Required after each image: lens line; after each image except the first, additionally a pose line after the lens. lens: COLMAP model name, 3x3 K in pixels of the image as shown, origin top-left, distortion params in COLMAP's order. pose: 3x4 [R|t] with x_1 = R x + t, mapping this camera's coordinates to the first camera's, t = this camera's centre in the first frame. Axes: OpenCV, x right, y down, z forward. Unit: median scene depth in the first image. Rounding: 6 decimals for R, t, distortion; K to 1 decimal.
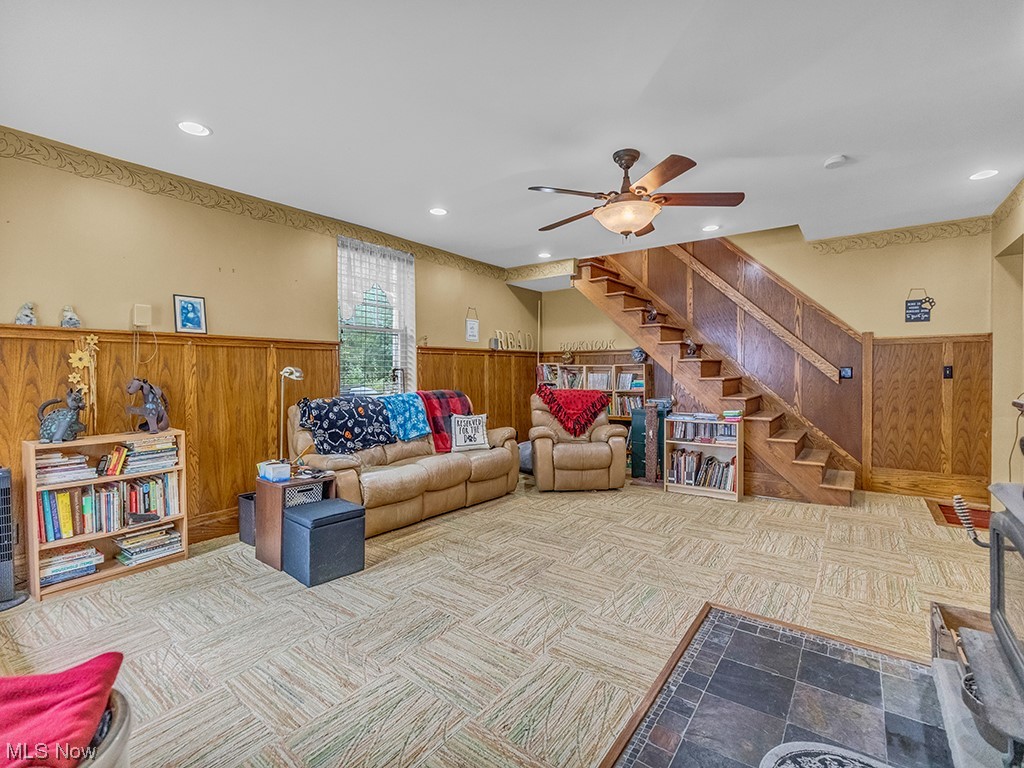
lens RADIAL K [[469.6, 0, 517.1], [0, 469.6, 383.5], [0, 0, 1]] dist [0.011294, 0.000136]
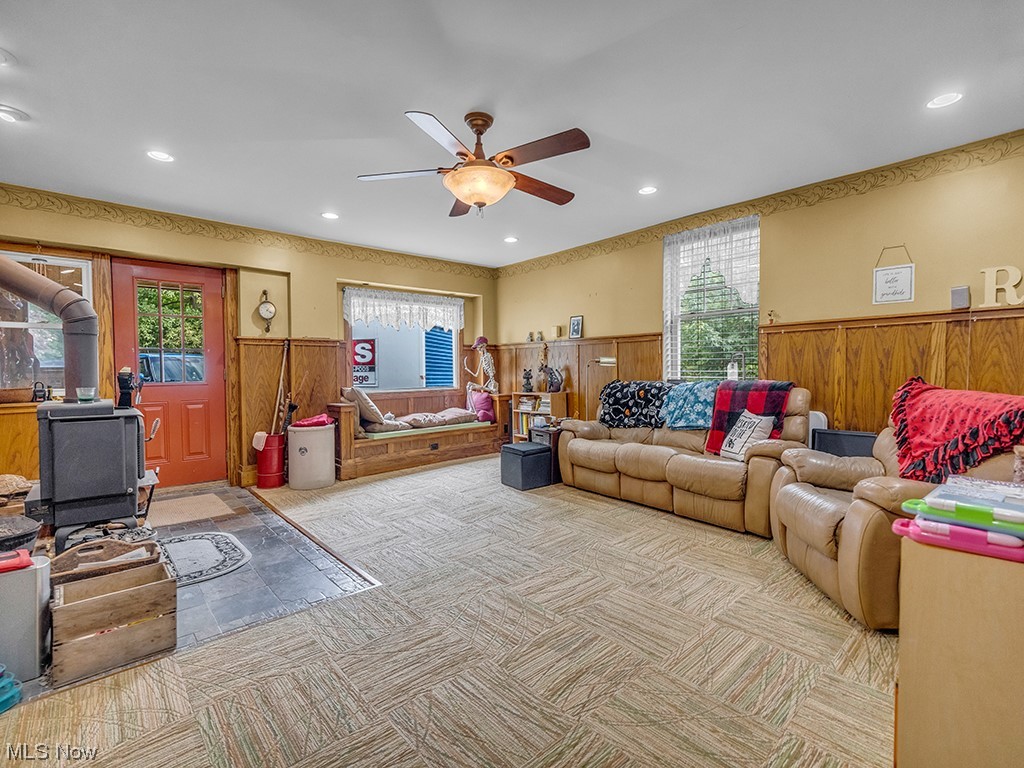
lens RADIAL K [[469.6, 0, 517.1], [0, 469.6, 383.5], [0, 0, 1]] dist [0.011294, 0.000136]
pose [[-0.200853, 0.037922, -0.978887, 0.863463], [-0.014921, 0.999016, 0.041764, -0.009250], [0.979508, 0.022995, -0.200089, 0.967881]]
